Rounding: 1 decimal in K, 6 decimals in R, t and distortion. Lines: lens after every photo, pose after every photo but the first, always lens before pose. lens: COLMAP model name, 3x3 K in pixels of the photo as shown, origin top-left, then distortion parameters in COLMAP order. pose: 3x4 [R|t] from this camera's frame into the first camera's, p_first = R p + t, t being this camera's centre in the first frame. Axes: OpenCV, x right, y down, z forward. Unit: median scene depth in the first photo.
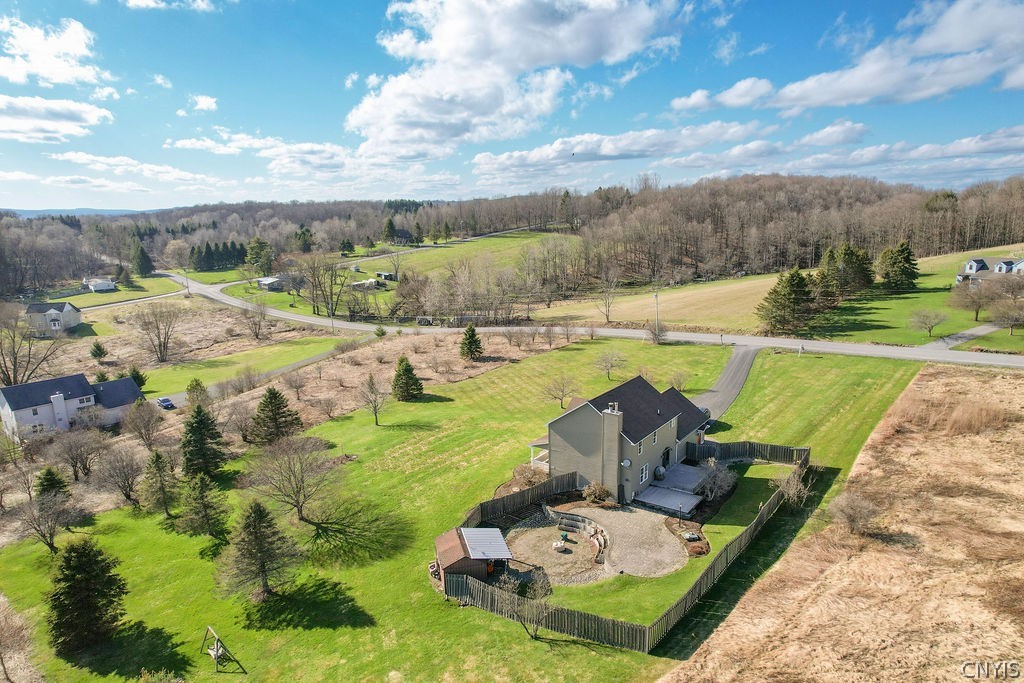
lens RADIAL K [[654.2, 0, 510.8], [0, 654.2, 337.1], [0, 0, 1]] dist [-0.056213, 0.043016]
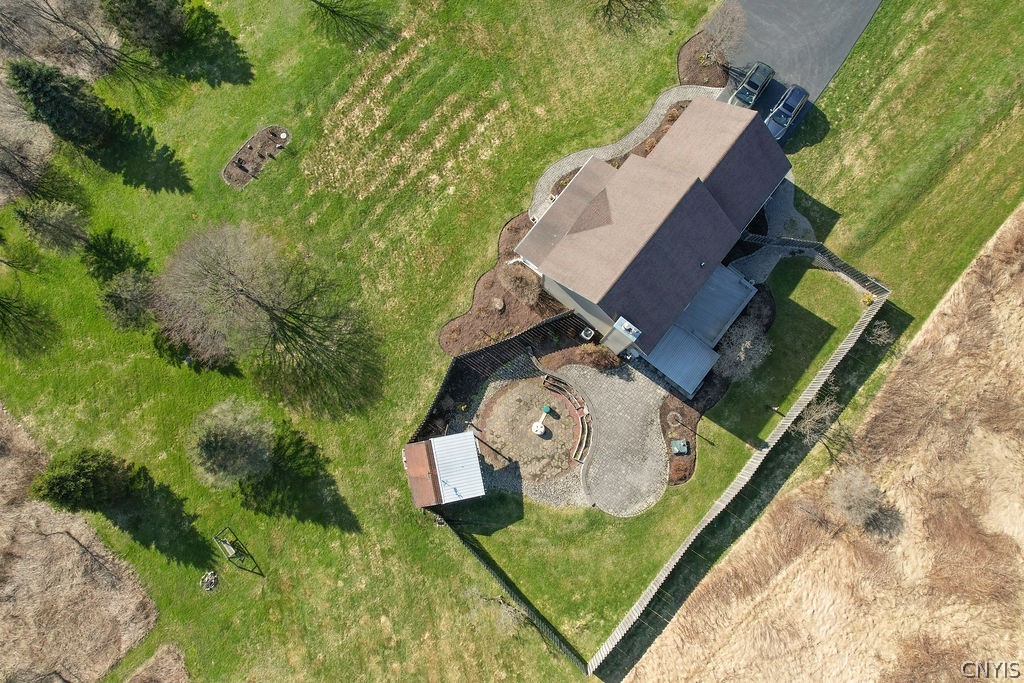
lens RADIAL K [[654.2, 0, 520.9], [0, 654.2, 344.9], [0, 0, 1]] dist [-0.056213, 0.043016]
pose [[0.999274, 0.037595, -0.006181, 0.037009], [-0.006338, 0.323989, 0.946040, -0.448676], [0.037569, -0.945314, 0.323992, 0.603305]]
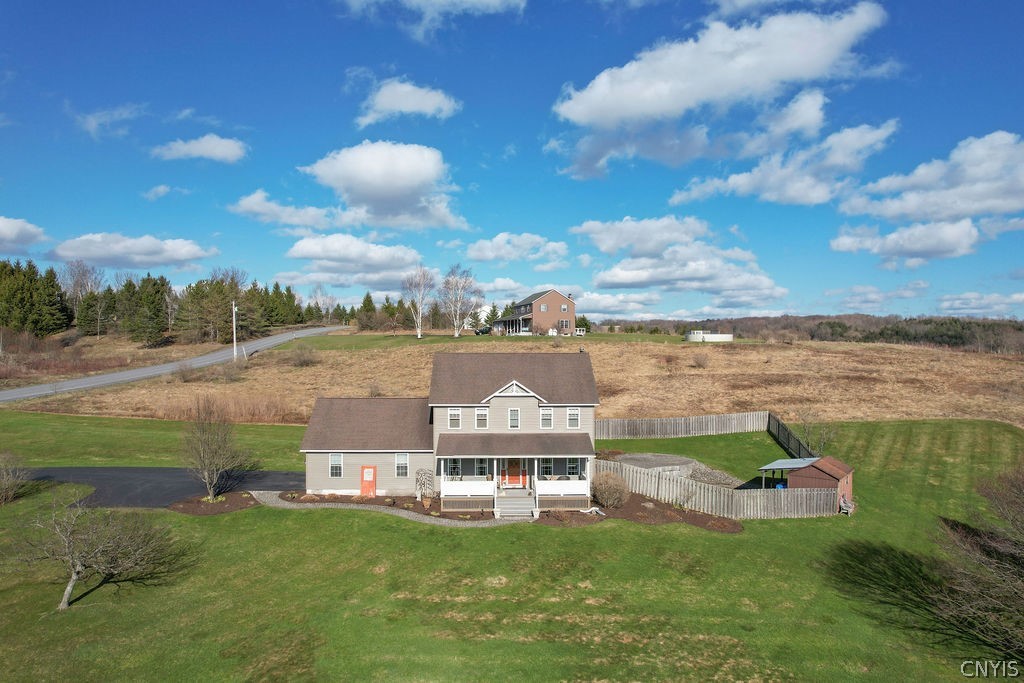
lens RADIAL K [[654.2, 0, 508.6], [0, 654.2, 335.6], [0, 0, 1]] dist [-0.056213, 0.043016]
pose [[-0.611384, 0.006649, 0.791306, -0.355912], [0.150414, 0.982711, 0.107957, -0.019458], [-0.776907, 0.185027, -0.601814, 1.265781]]
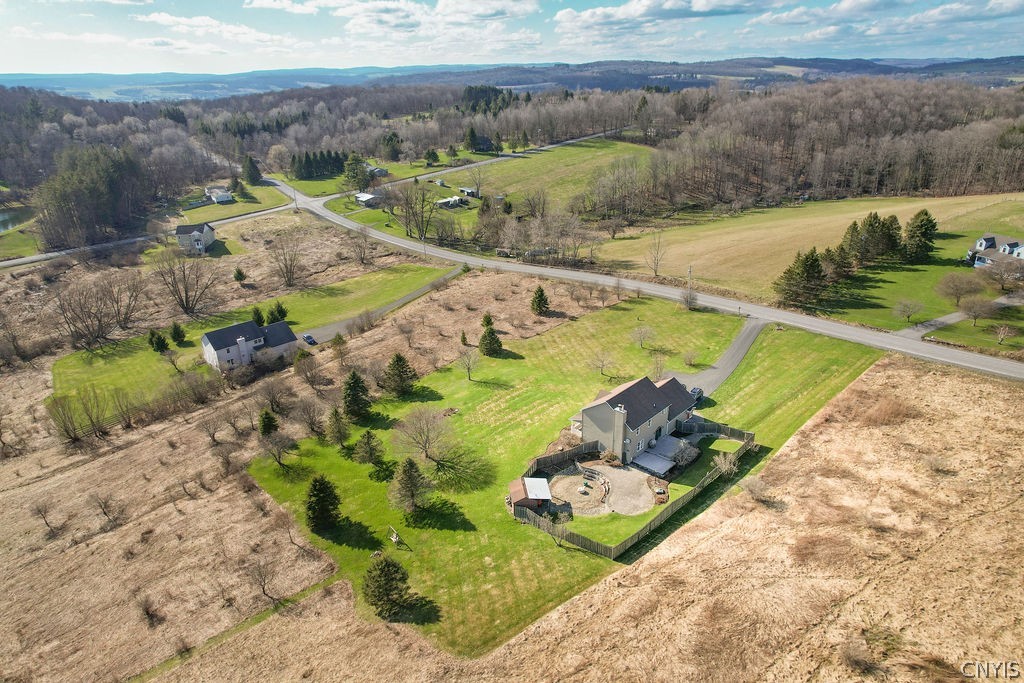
lens RADIAL K [[654.2, 0, 505.2], [0, 654.2, 332.6], [0, 0, 1]] dist [-0.056213, 0.043016]
pose [[0.991978, 0.037600, -0.120690, 0.049634], [-0.014379, 0.982105, 0.187783, -0.297397], [0.125591, -0.184541, 0.974767, -0.452795]]
